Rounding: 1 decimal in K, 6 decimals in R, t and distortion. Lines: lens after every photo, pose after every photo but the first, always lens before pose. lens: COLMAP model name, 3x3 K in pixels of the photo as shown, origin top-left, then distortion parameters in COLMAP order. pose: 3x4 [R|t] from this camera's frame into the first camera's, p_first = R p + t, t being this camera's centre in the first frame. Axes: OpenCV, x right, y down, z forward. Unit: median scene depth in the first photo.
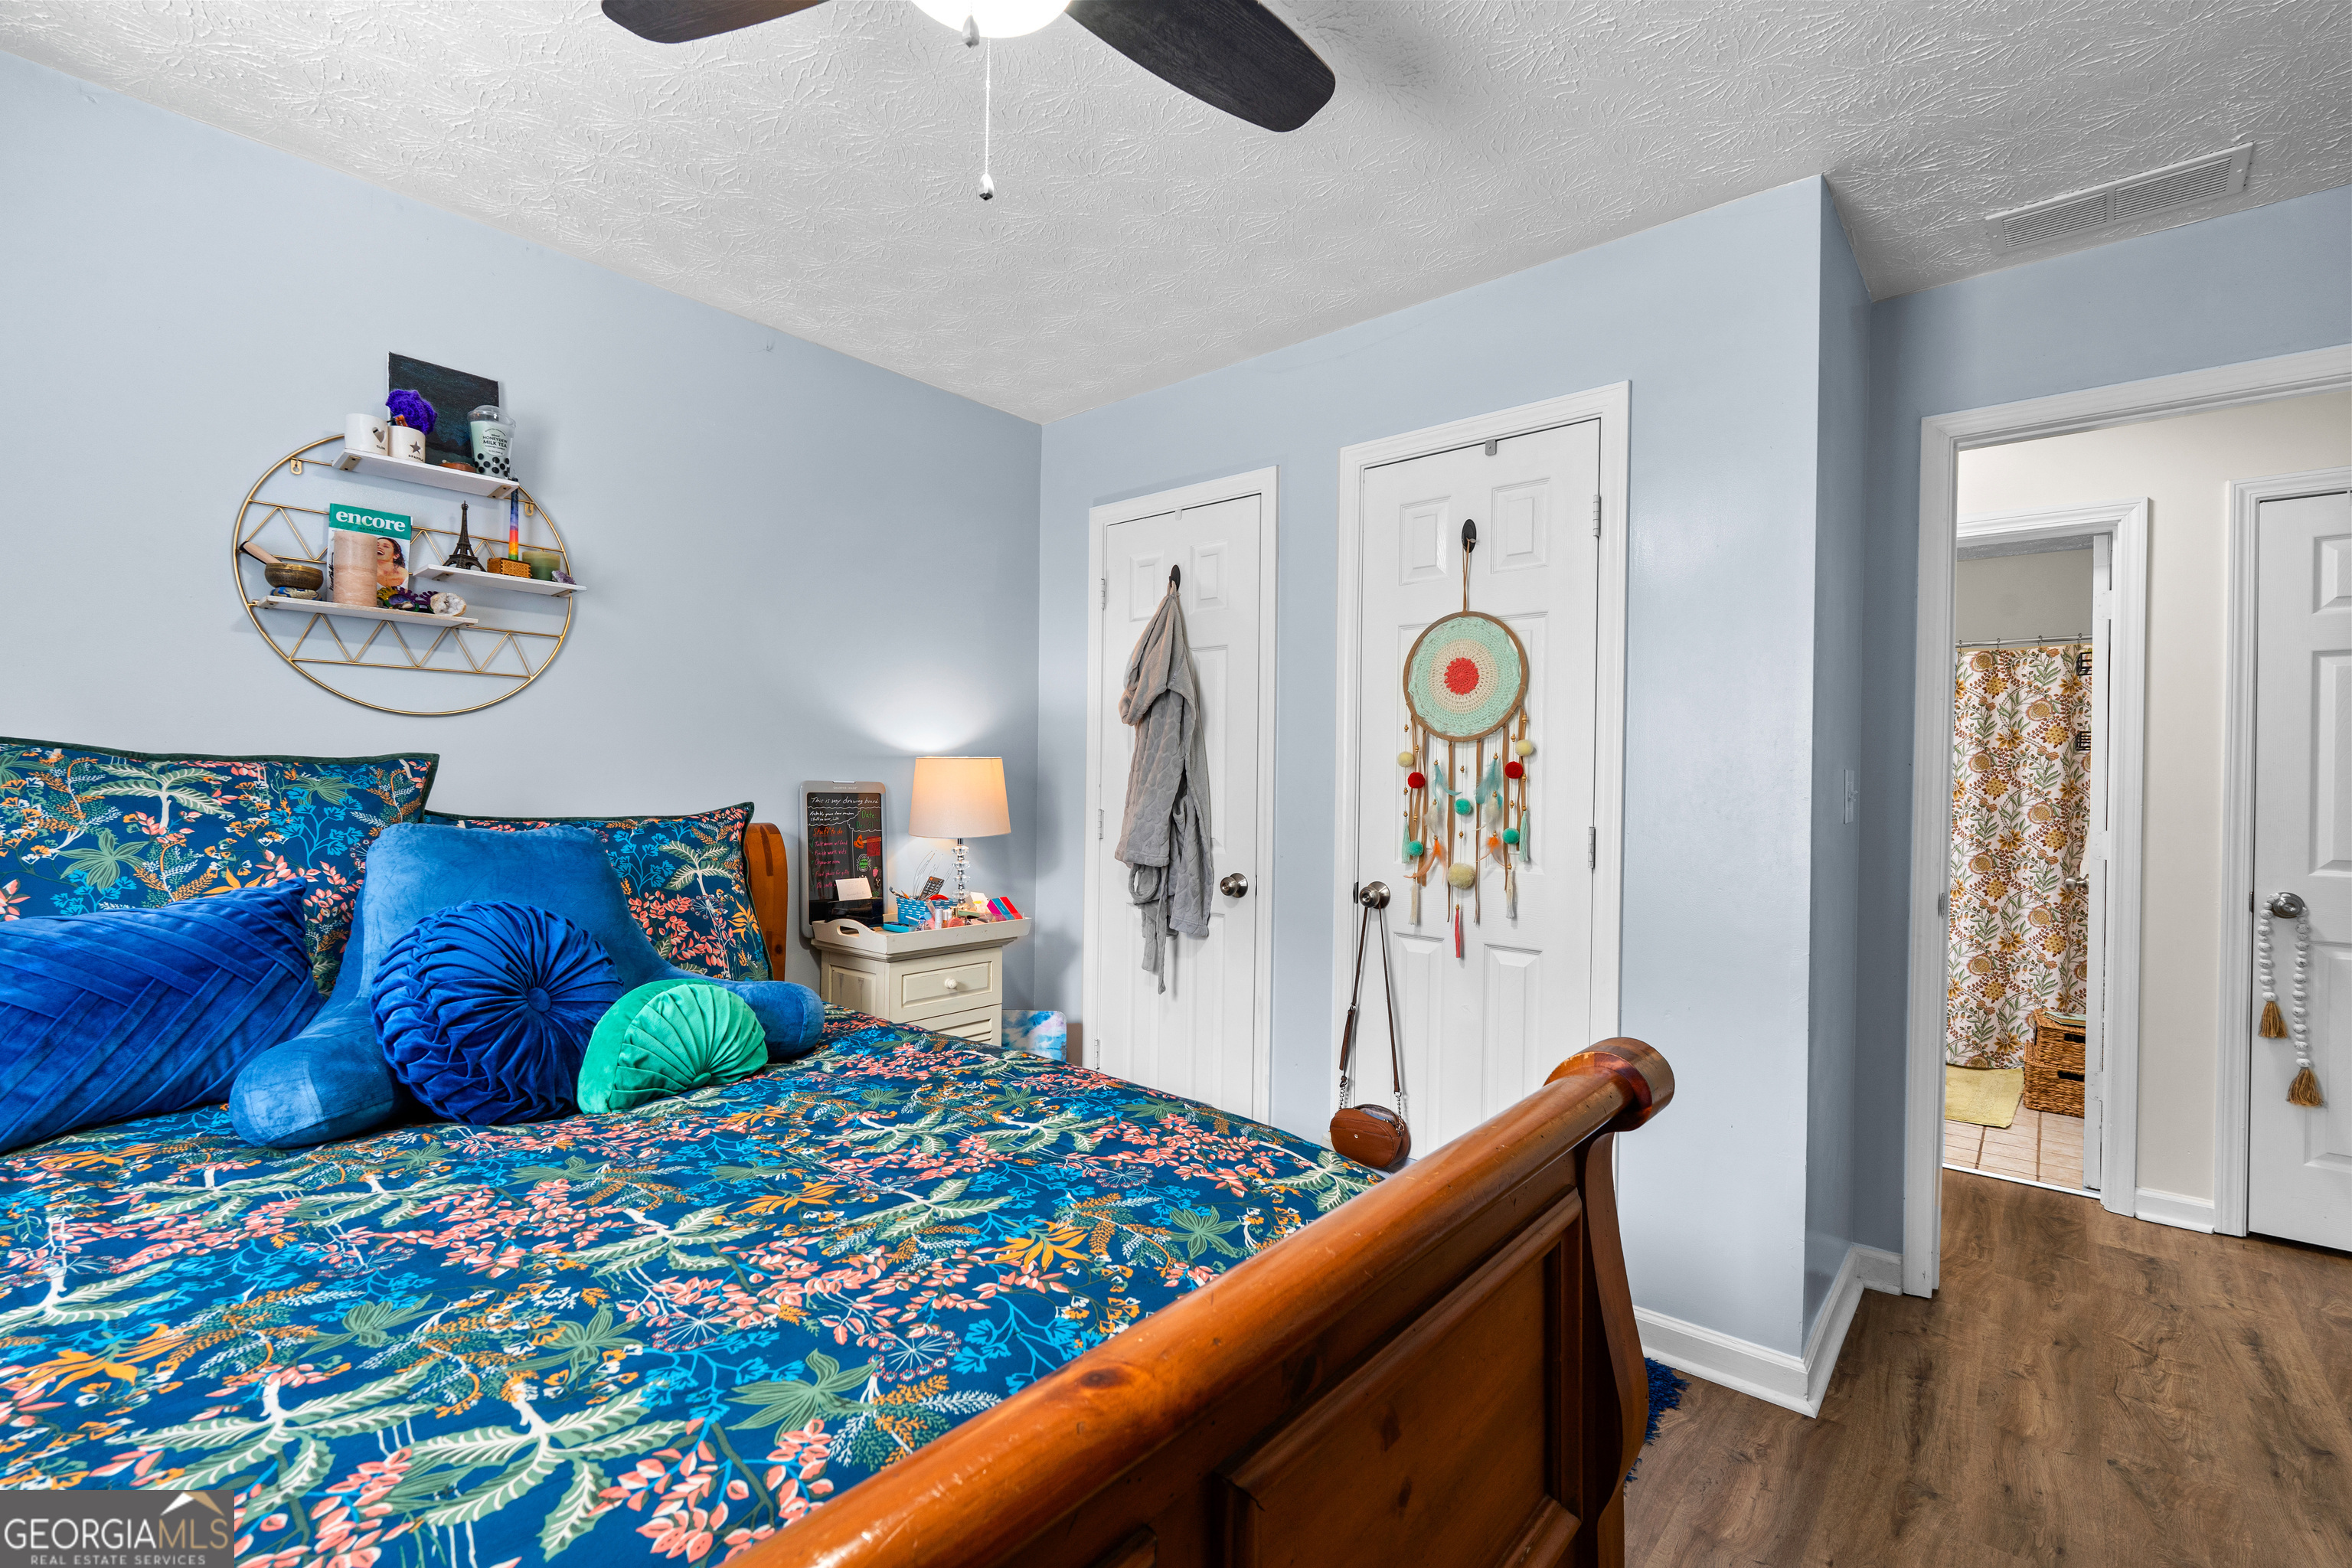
lens RADIAL K [[1019.9, 0, 1172.1], [0, 1019.9, 781.9], [0, 0, 1]] dist [-0.003886, -0.000140]
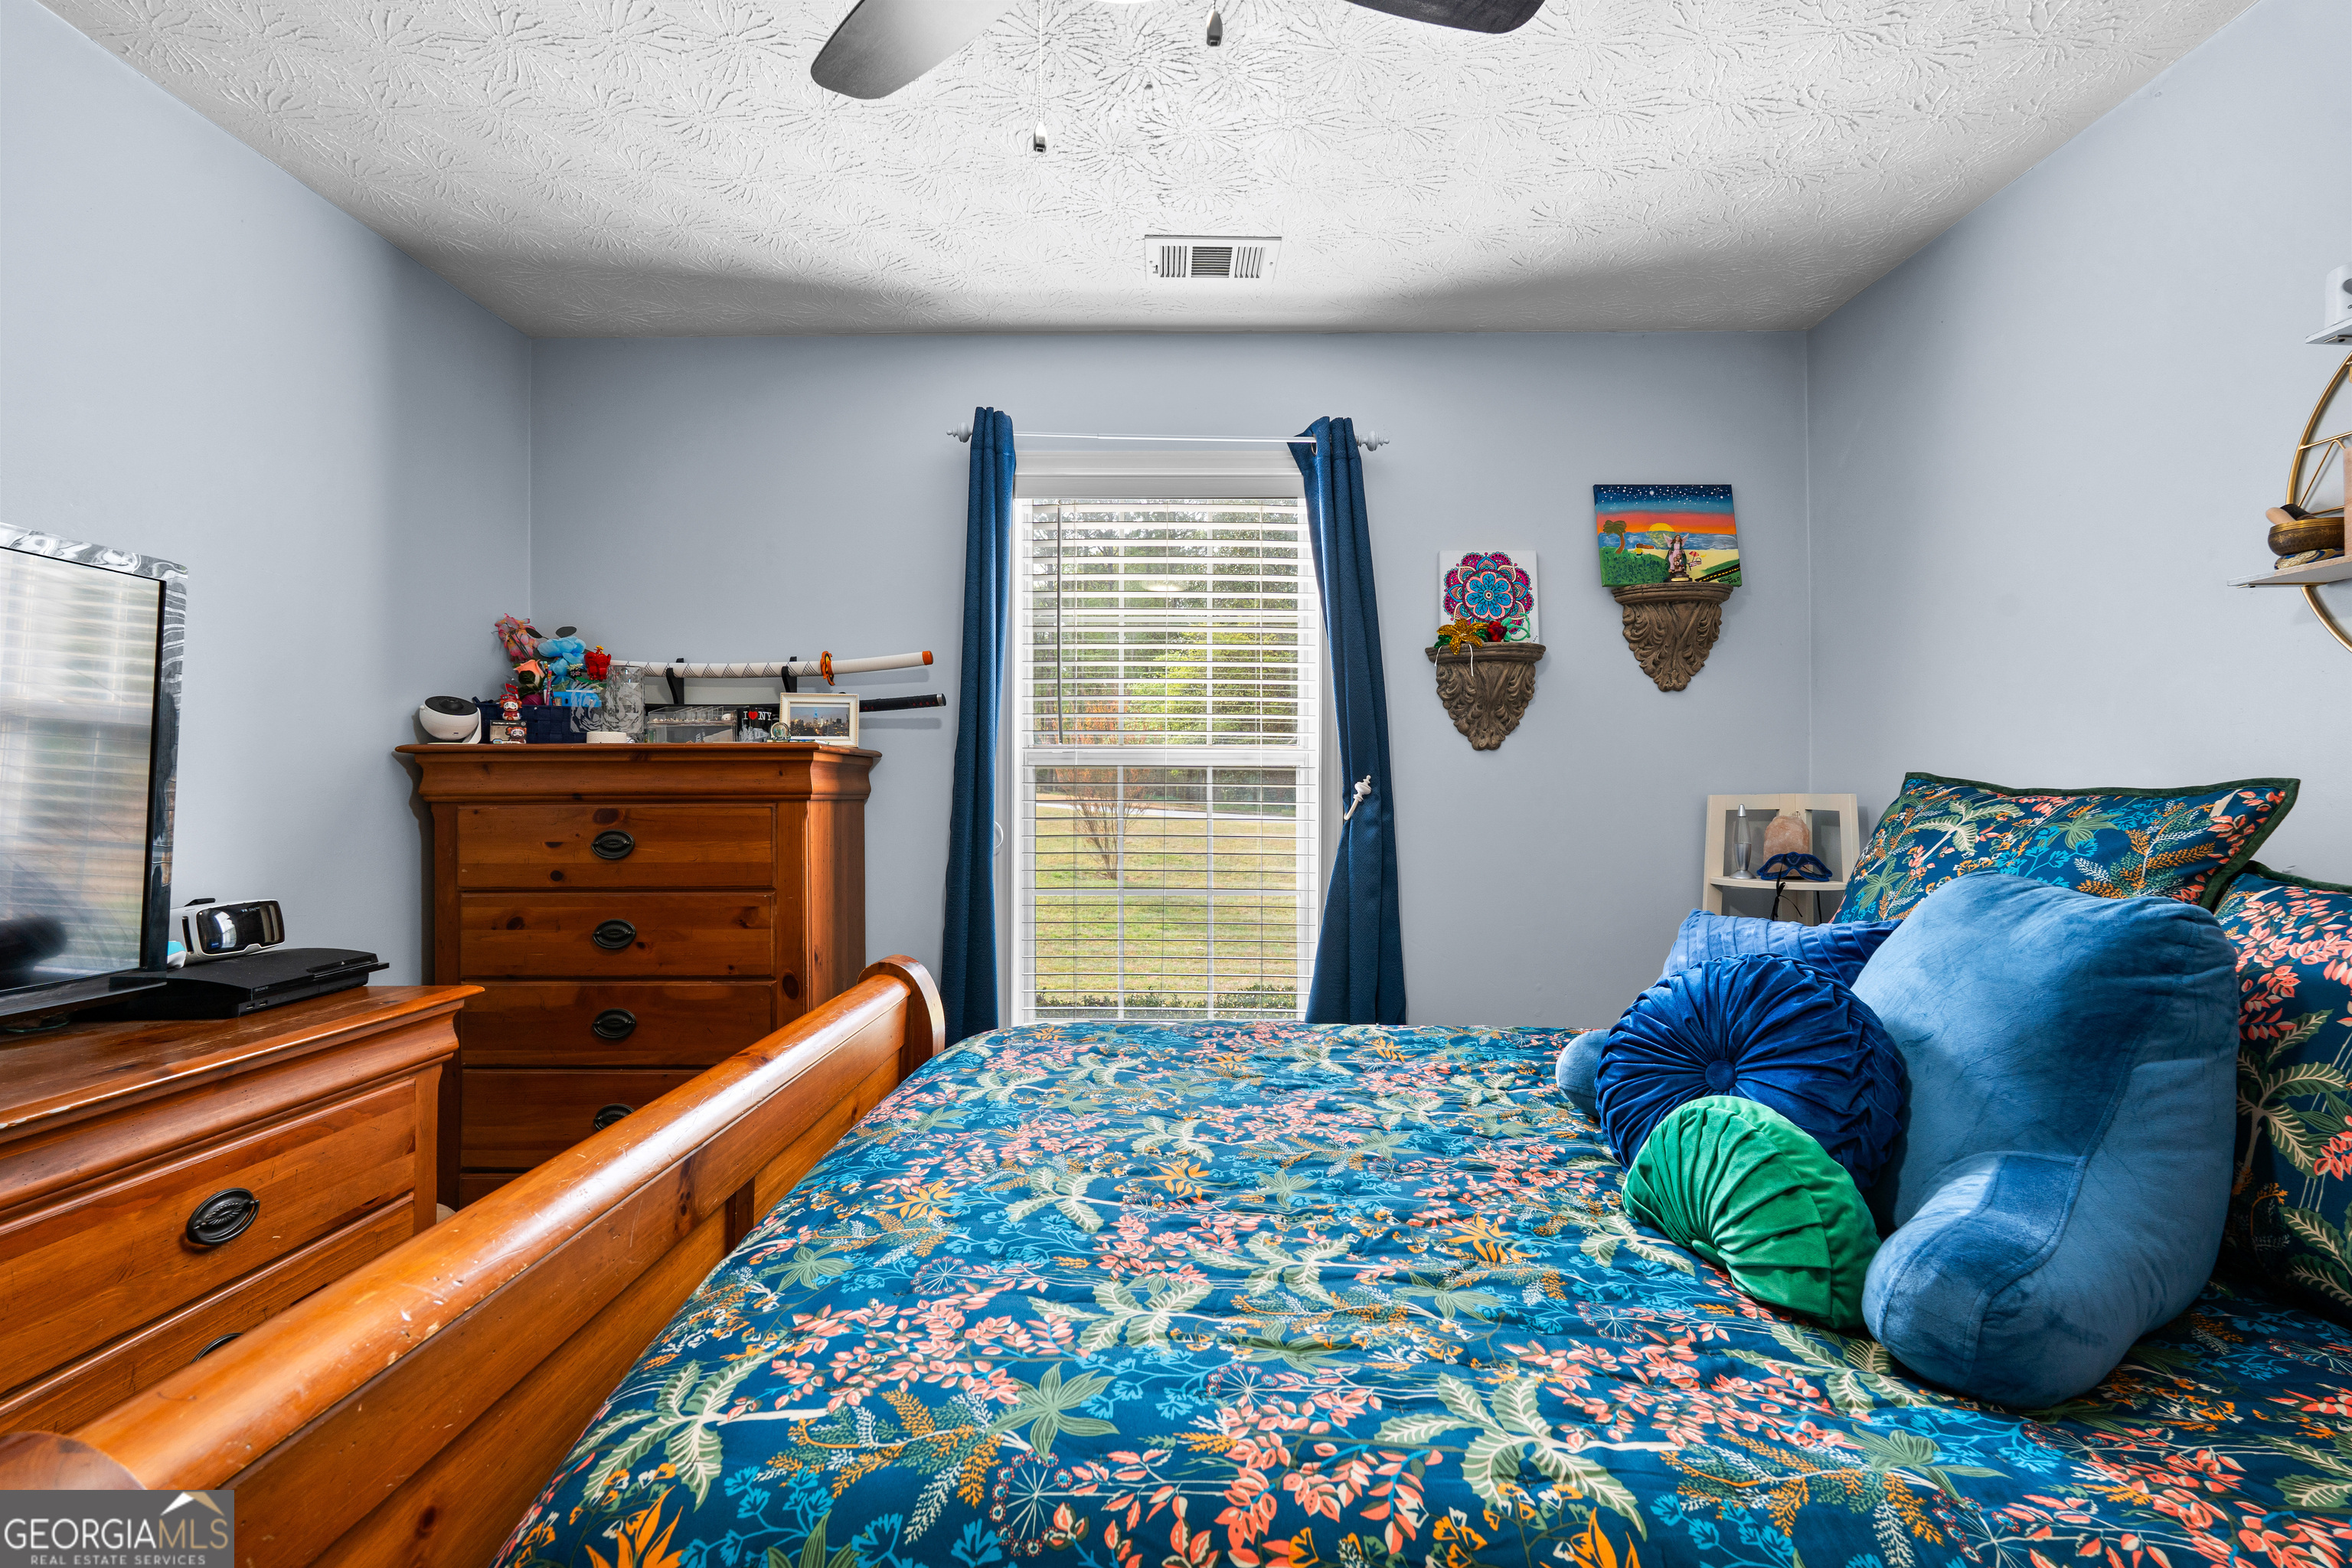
lens RADIAL K [[1019.9, 0, 1172.1], [0, 1019.9, 781.9], [0, 0, 1]] dist [-0.003886, -0.000140]
pose [[-0.765062, -0.016698, -0.643740, 0.289646], [-0.008701, 0.999841, -0.015594, -0.011752], [0.643898, -0.006329, -0.765085, 1.424154]]
